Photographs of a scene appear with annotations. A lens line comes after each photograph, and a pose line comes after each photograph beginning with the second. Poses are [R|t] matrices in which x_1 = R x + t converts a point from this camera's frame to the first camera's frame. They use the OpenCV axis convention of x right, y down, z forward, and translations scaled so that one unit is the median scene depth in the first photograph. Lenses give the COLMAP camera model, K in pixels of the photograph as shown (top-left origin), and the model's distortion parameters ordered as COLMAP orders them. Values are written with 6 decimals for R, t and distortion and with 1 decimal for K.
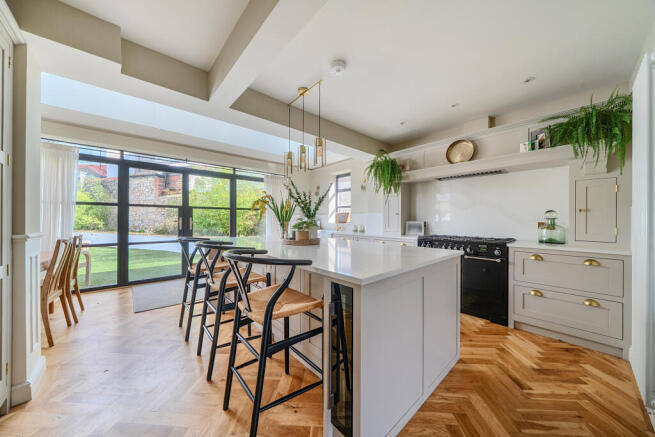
lens RADIAL K [[226.4, 0, 331.6], [0, 226.4, 218.2], [0, 0, 1]] dist [-0.002158, -0.000237]
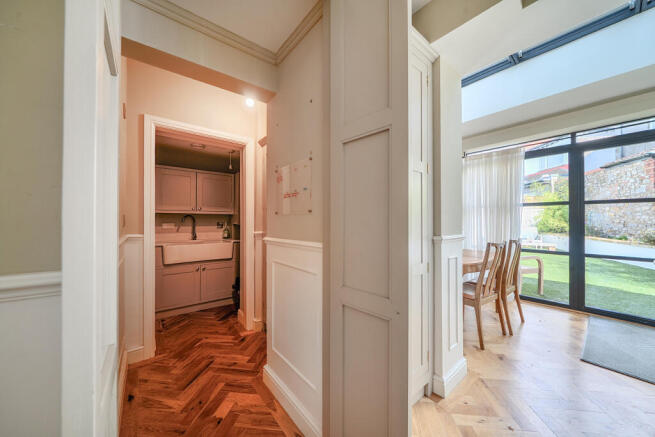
lens RADIAL K [[226.4, 0, 331.6], [0, 226.4, 218.2], [0, 0, 1]] dist [-0.002158, -0.000237]
pose [[-0.063190, -0.010450, -0.997947, -0.151994], [0.001599, 0.999943, -0.010572, -0.001039], [0.998000, -0.002264, -0.063170, 0.308414]]
